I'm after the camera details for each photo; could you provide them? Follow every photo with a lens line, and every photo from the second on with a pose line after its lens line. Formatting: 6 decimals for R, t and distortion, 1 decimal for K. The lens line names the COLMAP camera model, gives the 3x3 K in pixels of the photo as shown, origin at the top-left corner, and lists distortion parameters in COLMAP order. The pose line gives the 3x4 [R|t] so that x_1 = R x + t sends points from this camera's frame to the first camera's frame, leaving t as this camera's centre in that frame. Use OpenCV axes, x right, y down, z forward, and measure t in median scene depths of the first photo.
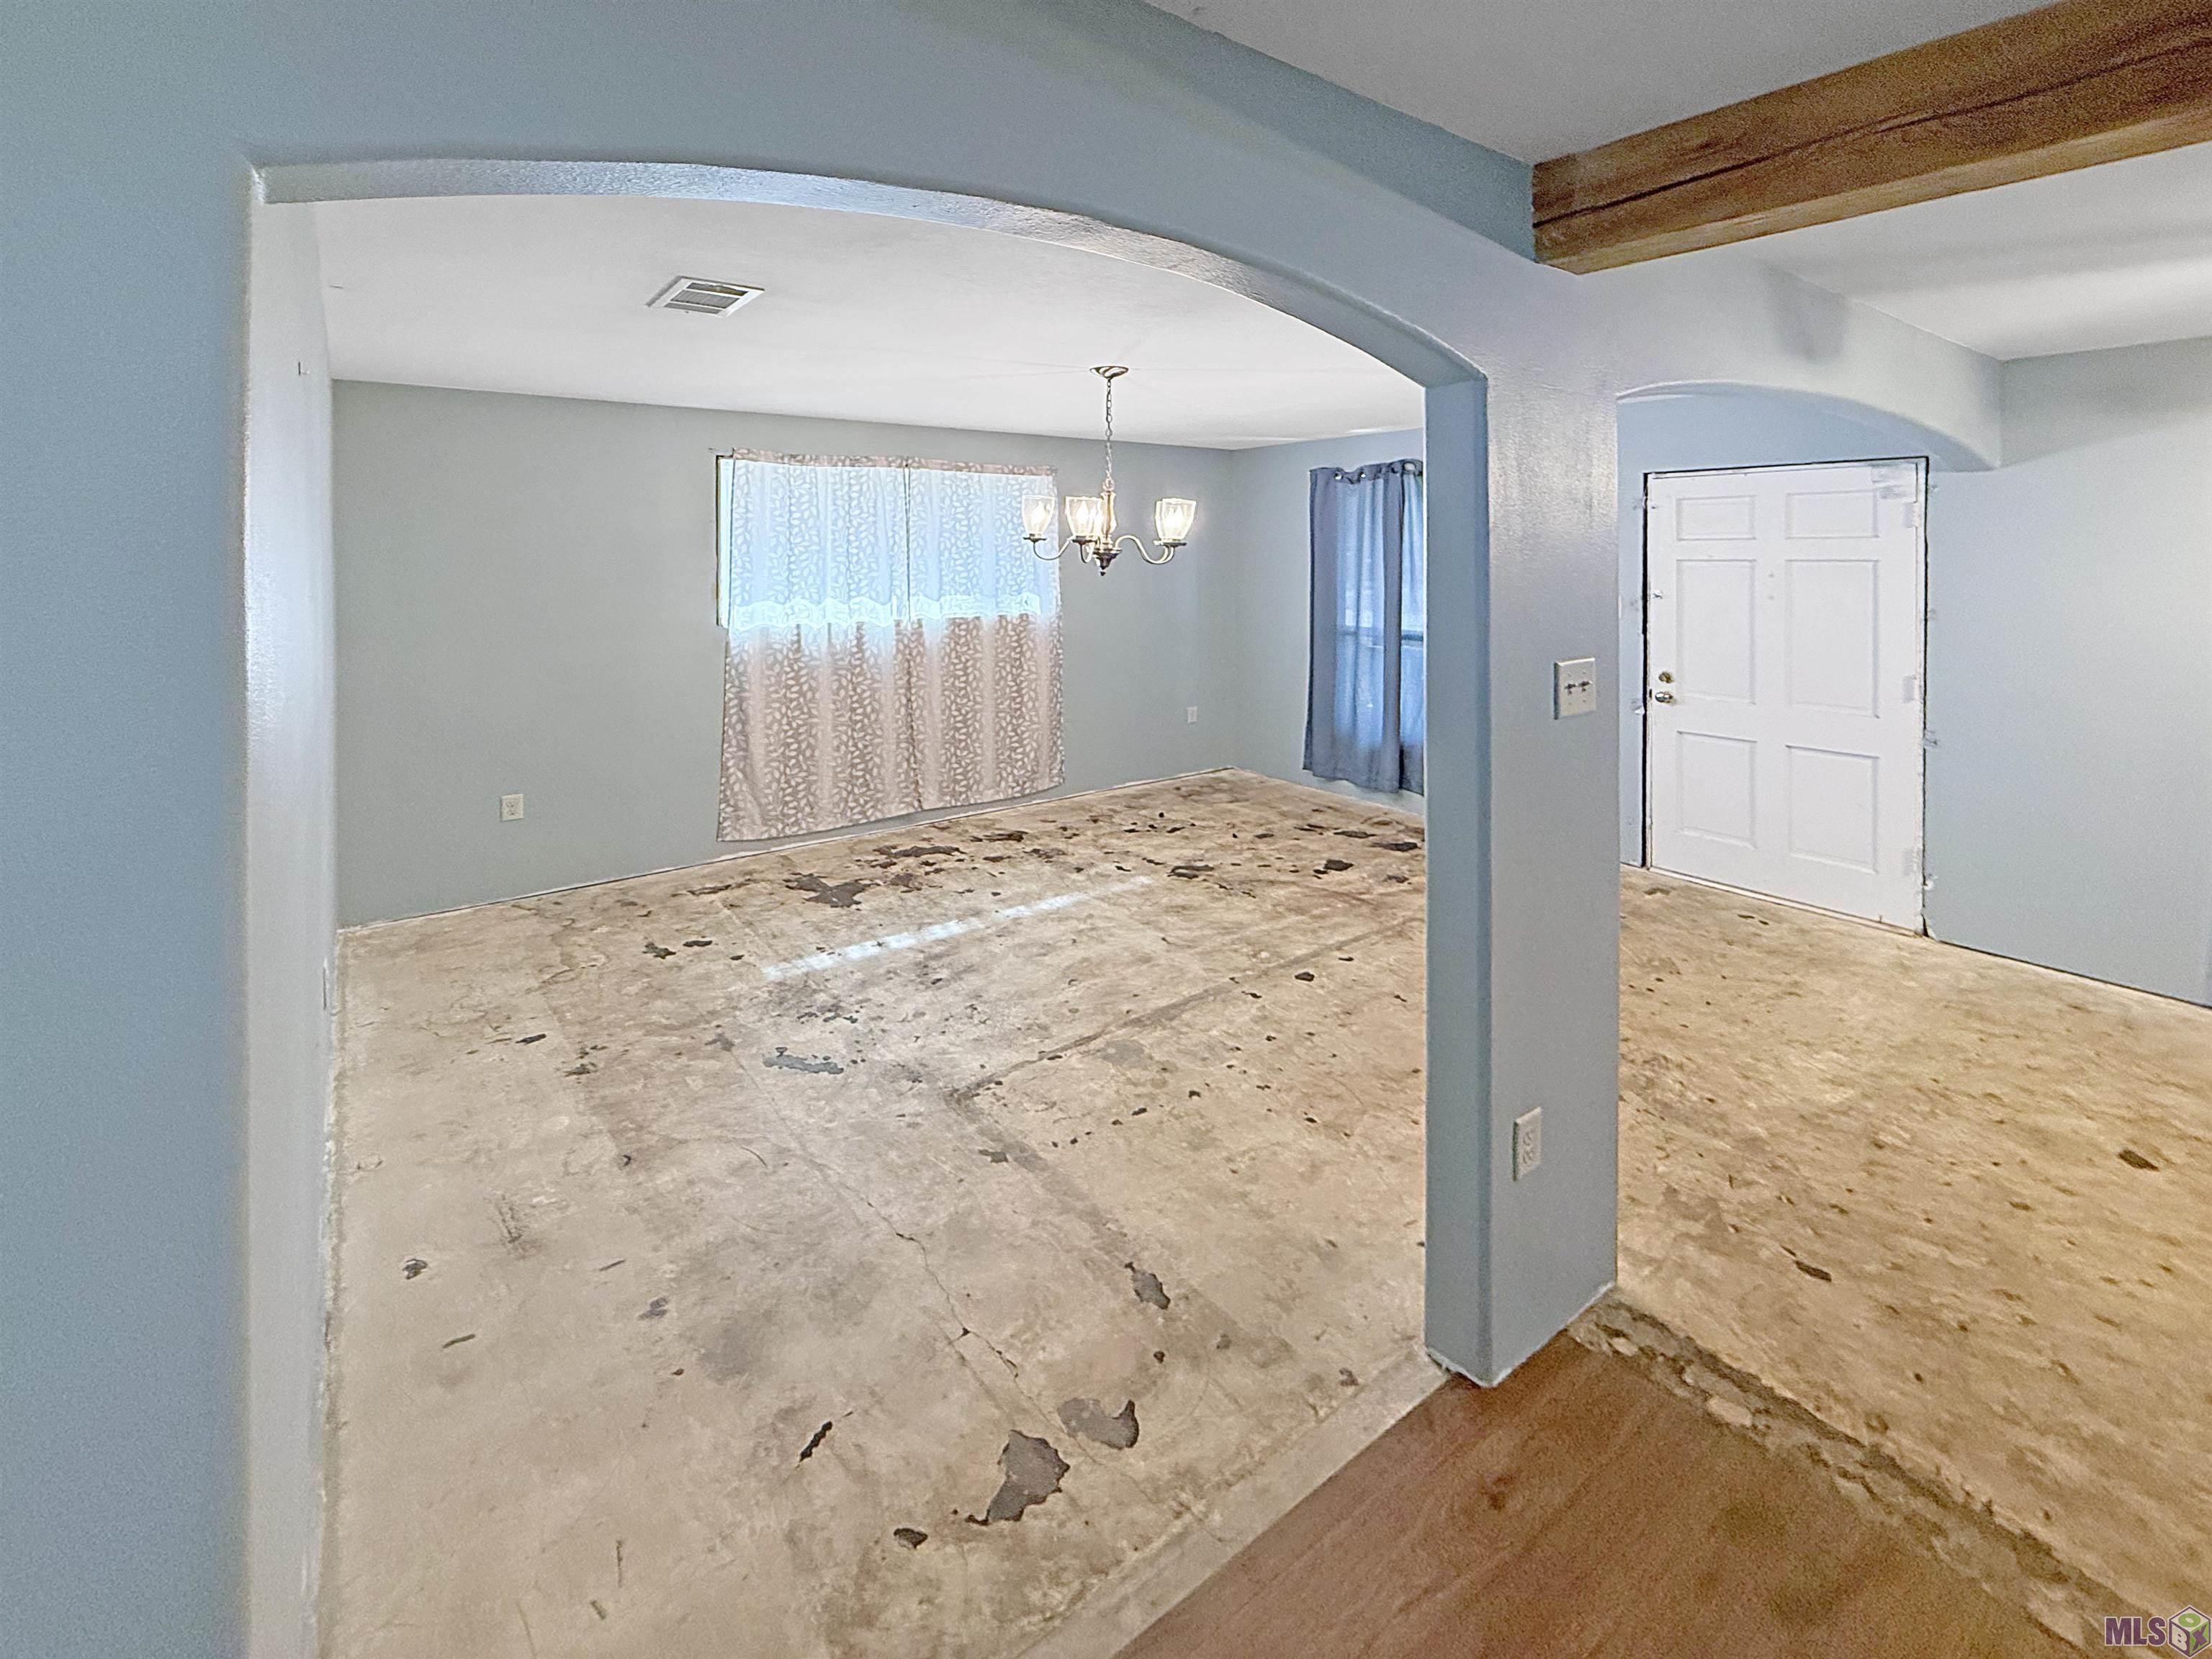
lens RADIAL K [[960.3, 0, 1146.7], [0, 960.3, 823.1], [0, 0, 1]] dist [0.002186, 0.000190]
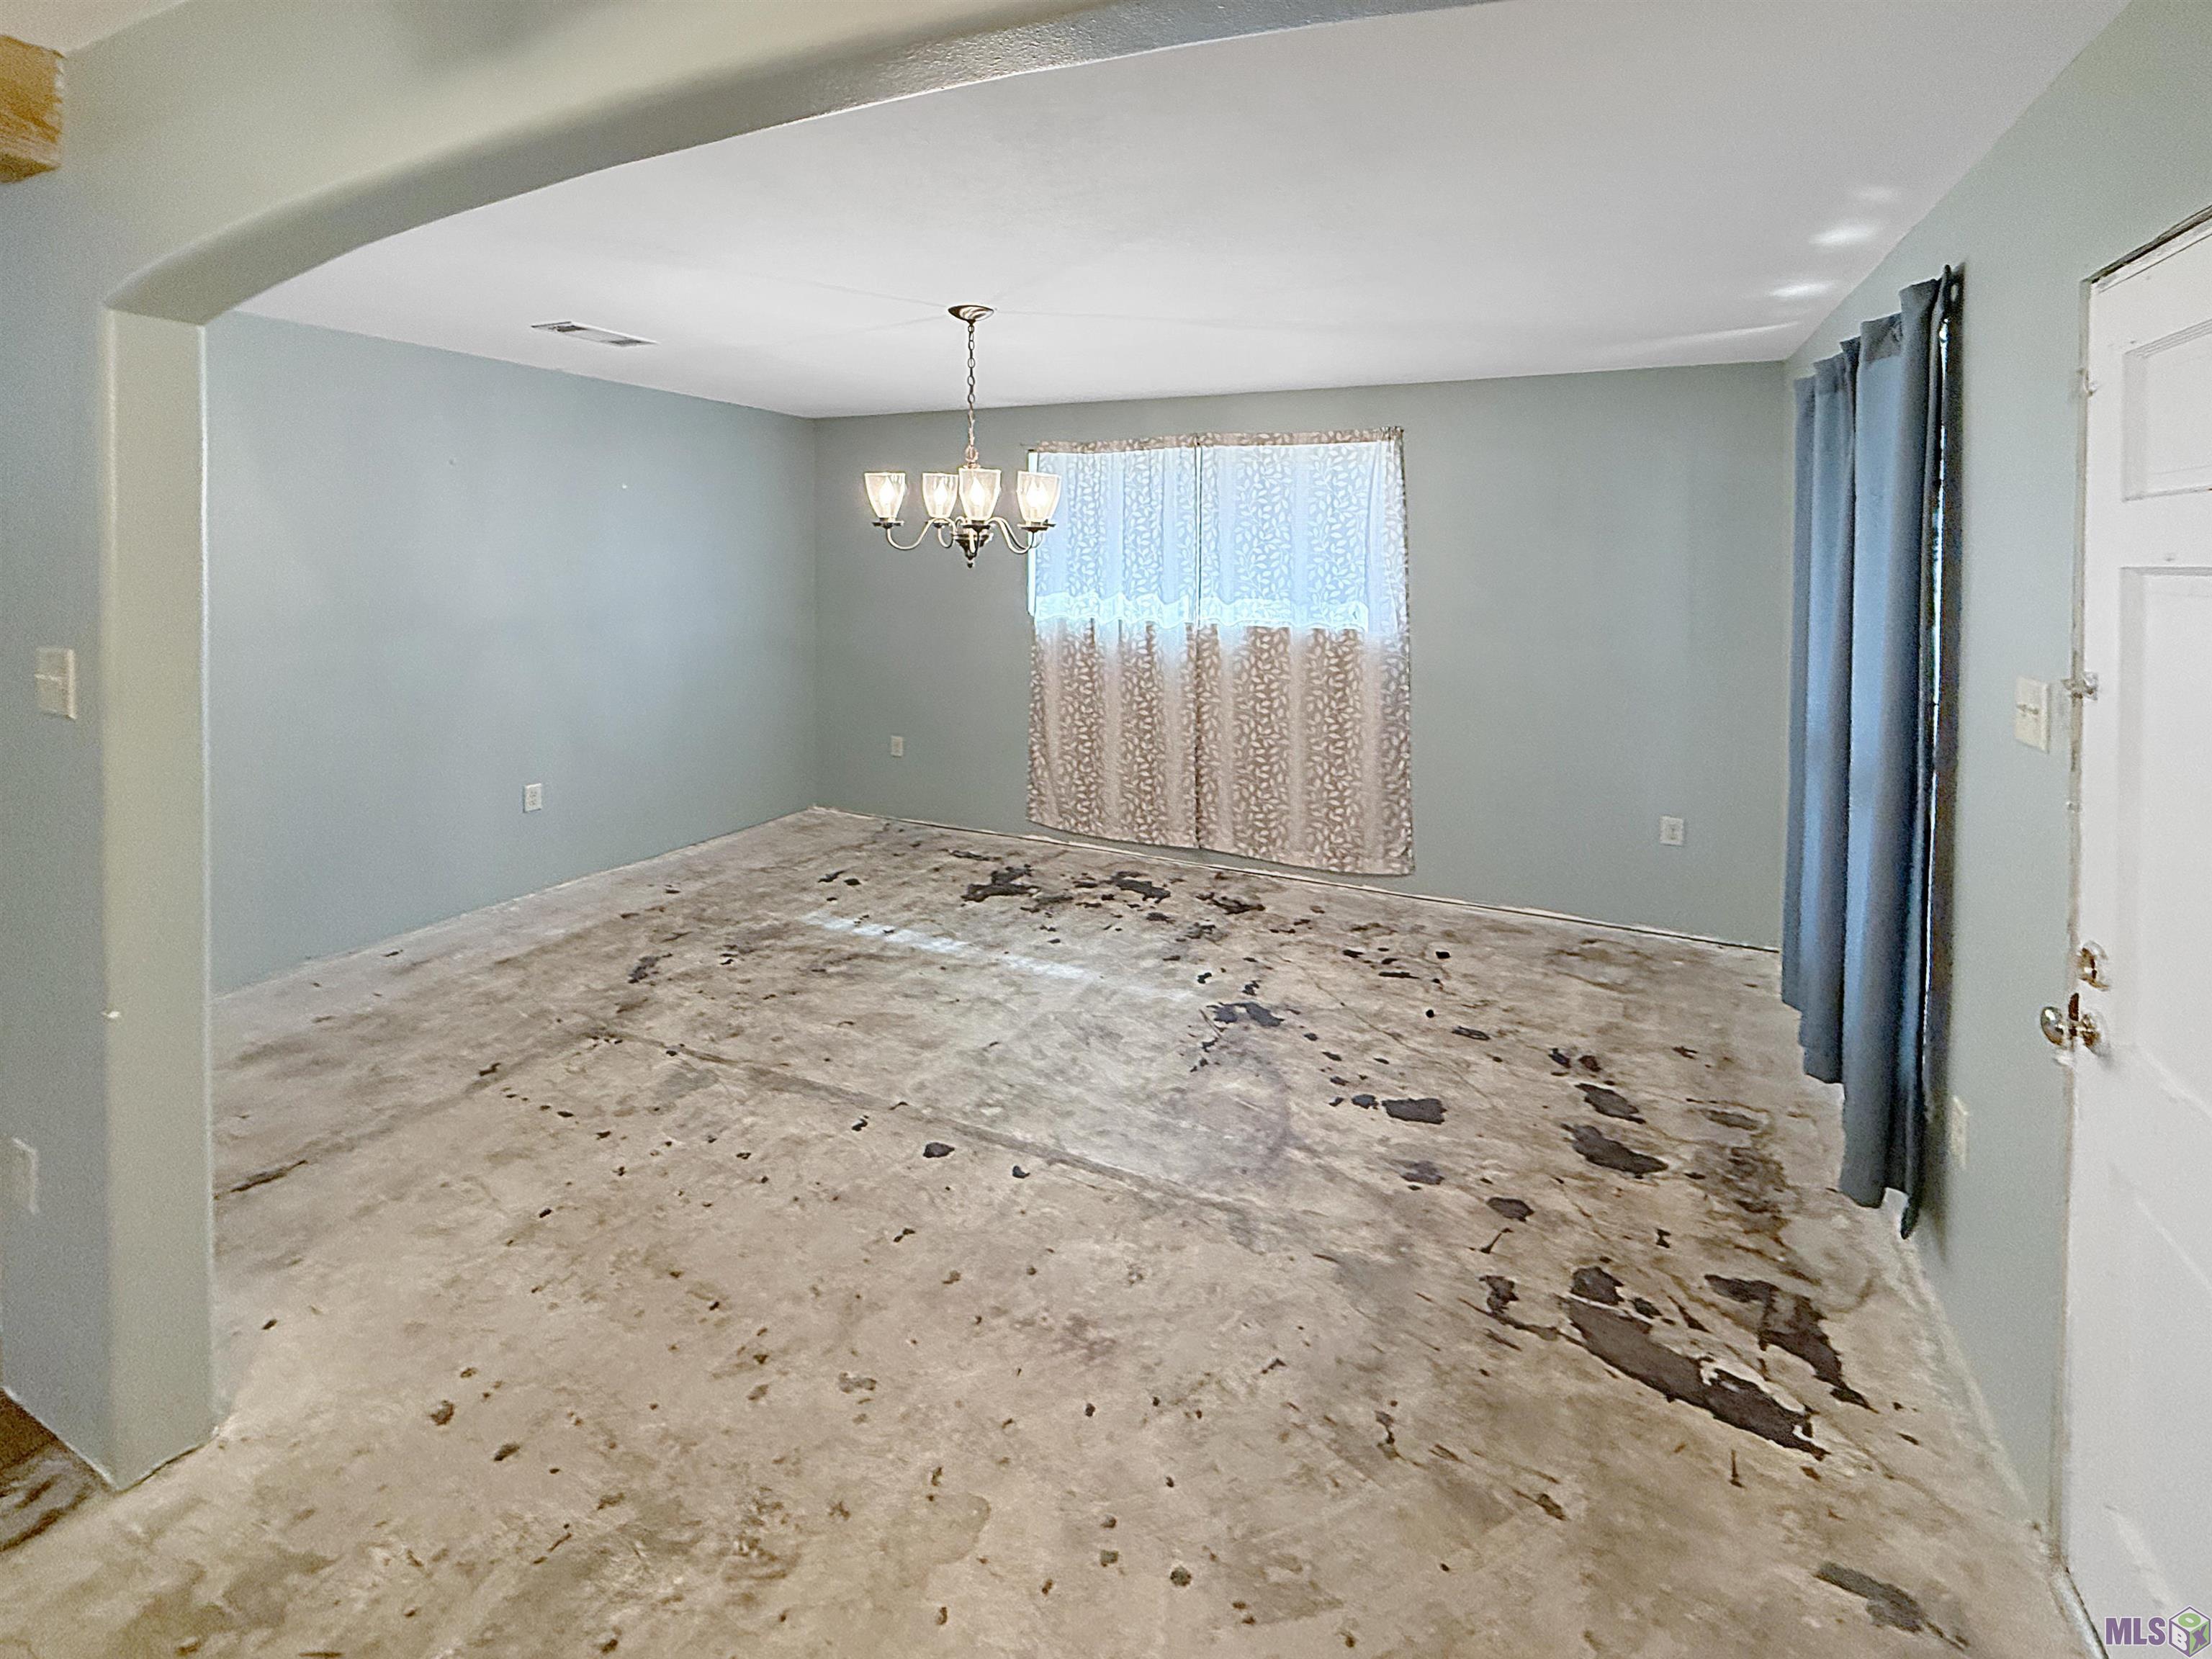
lens RADIAL K [[1110.5, 0, 1106.0], [0, 1110.5, 829.5], [0, 0, 1]] dist [0.002607, 0.000270]
pose [[0.417189, 0.227698, -0.879833, 0.646864], [-0.261110, 0.957319, 0.123941, -0.141994], [0.870503, 0.178026, 0.458837, 0.525573]]
